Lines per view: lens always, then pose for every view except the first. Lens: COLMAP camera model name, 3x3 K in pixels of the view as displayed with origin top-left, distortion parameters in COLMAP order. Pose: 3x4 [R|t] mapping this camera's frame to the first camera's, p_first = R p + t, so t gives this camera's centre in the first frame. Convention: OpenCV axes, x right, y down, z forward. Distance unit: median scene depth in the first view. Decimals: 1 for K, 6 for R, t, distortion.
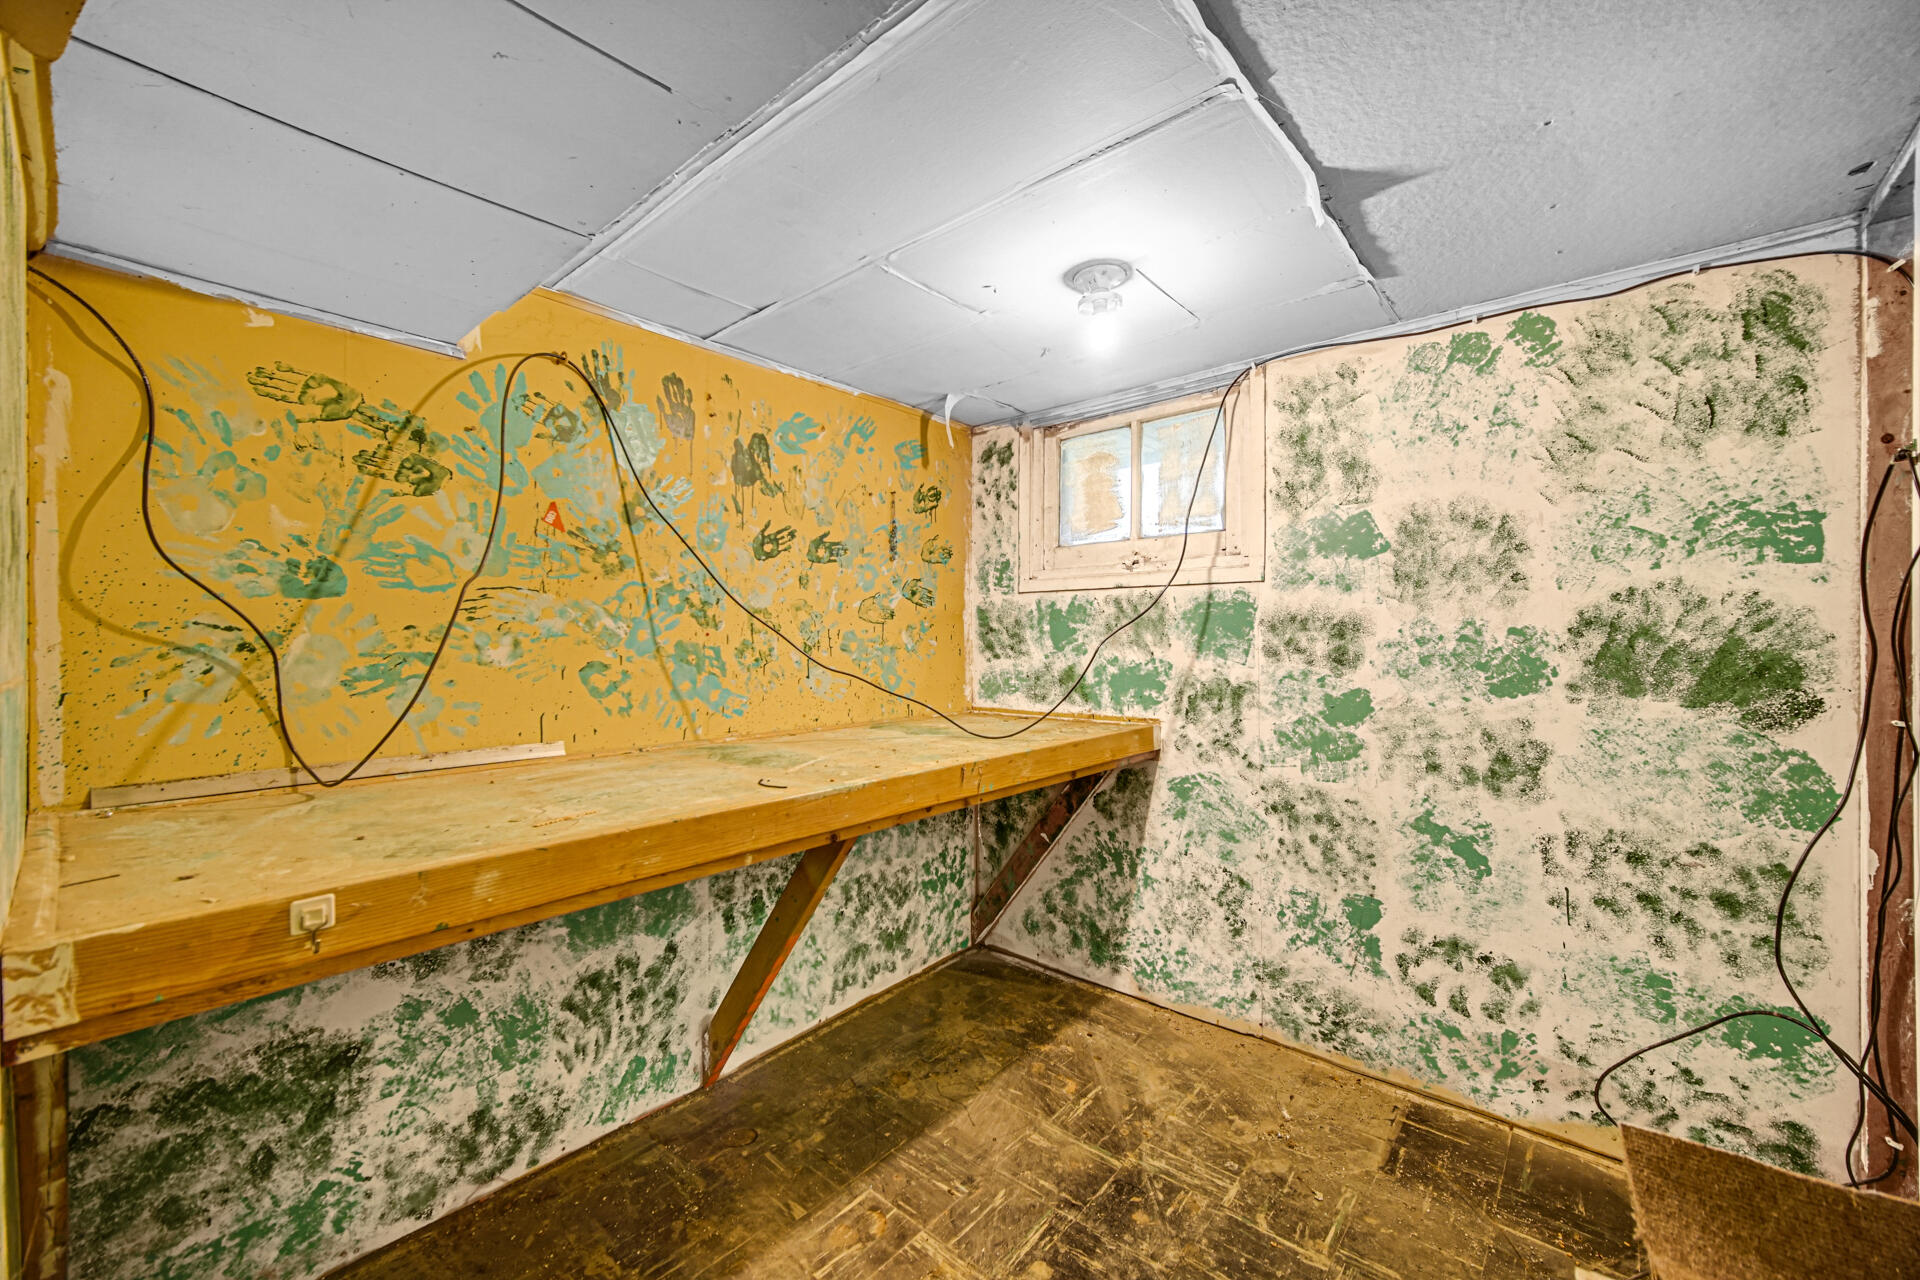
lens RADIAL K [[752.4, 0, 960.1], [0, 752.4, 638.1], [0, 0, 1]] dist [-0.012389, 0.000272]
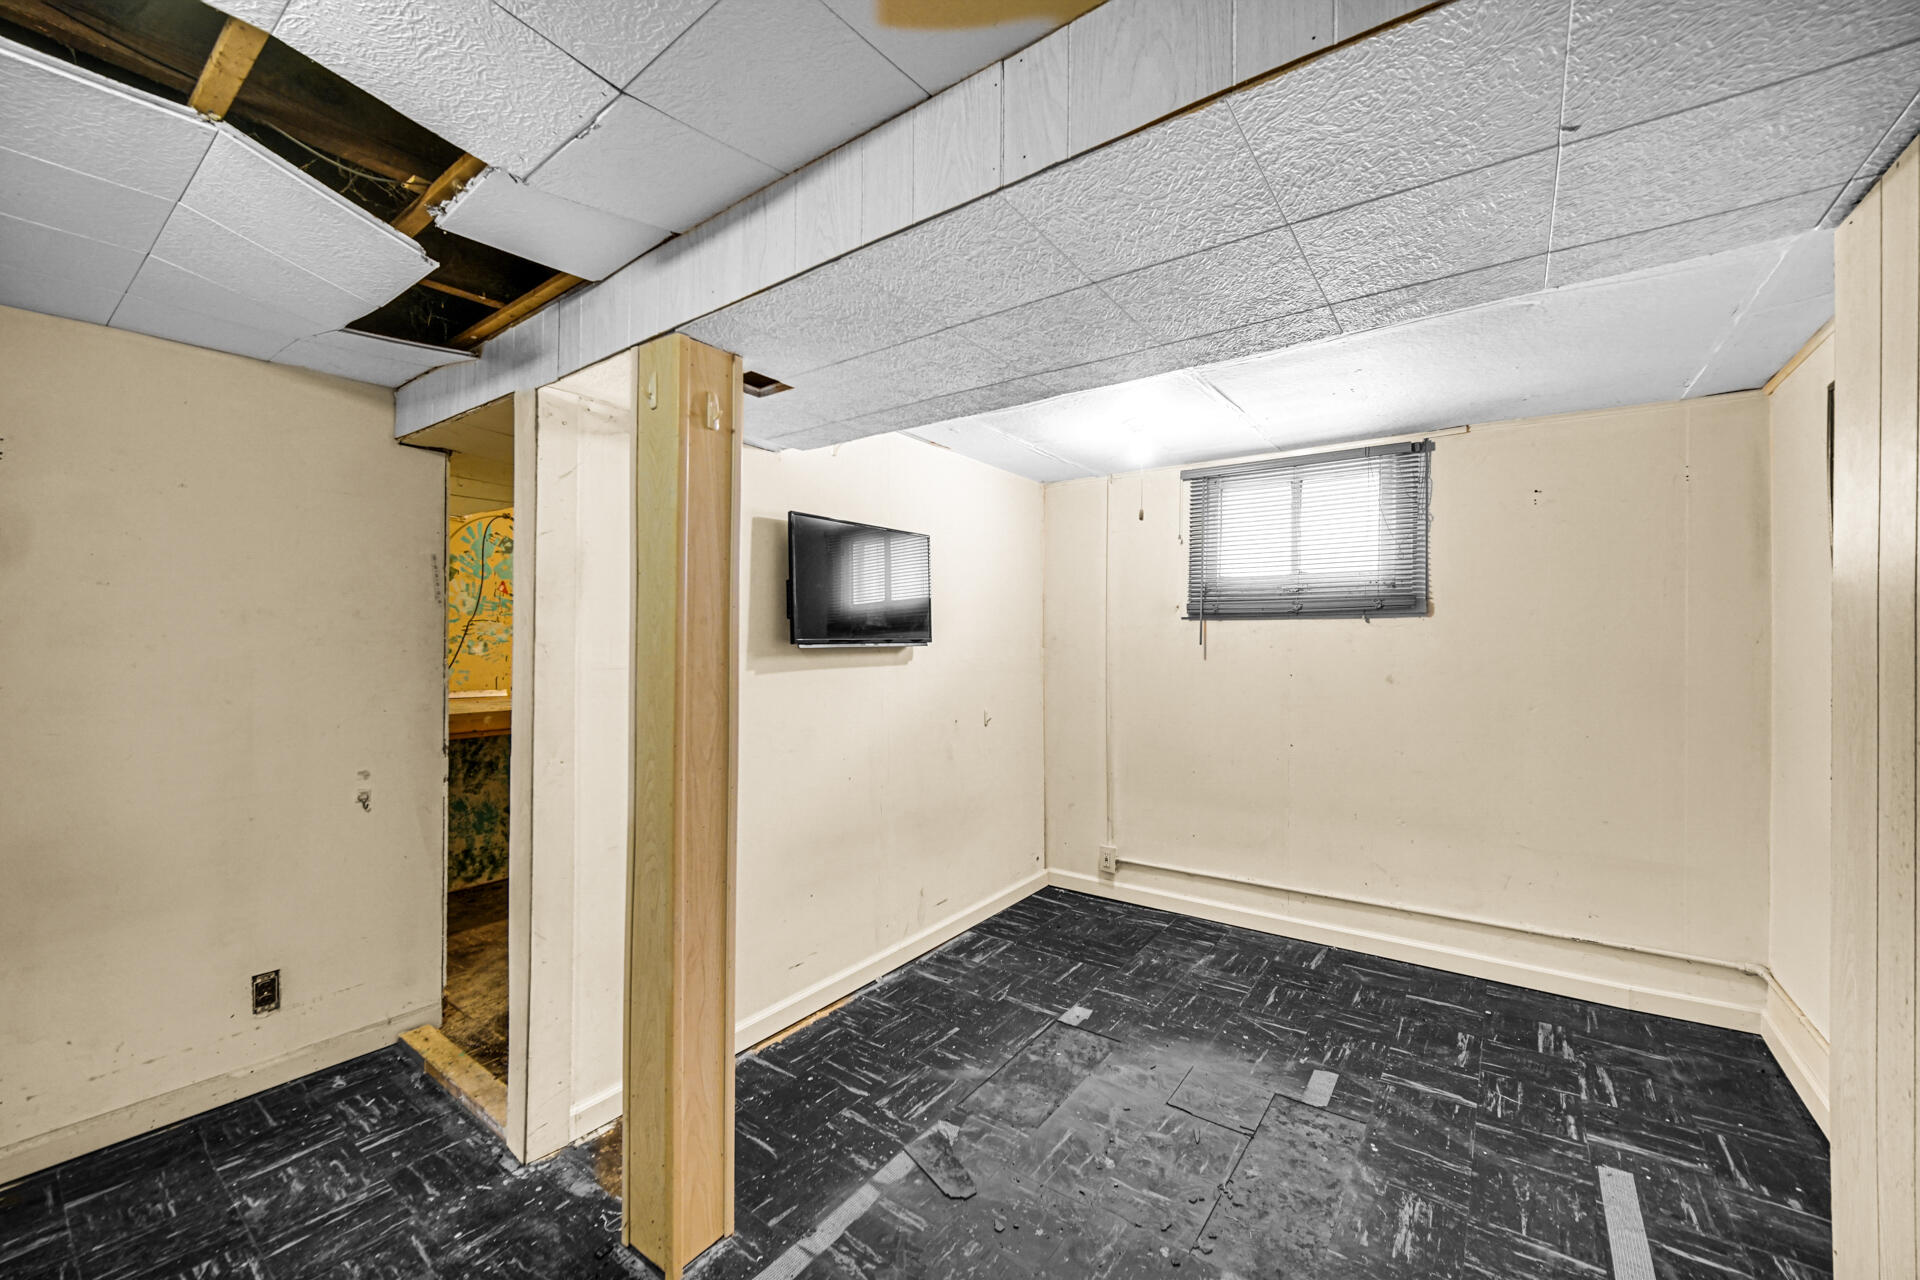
lens RADIAL K [[752.4, 0, 959.8], [0, 752.4, 638.3], [0, 0, 1]] dist [-0.012389, 0.000272]
pose [[0.996403, 0.005871, 0.084532, 0.644035], [-0.005082, 0.999942, -0.009546, 0.001718], [-0.084583, 0.009082, 0.996375, -1.377379]]
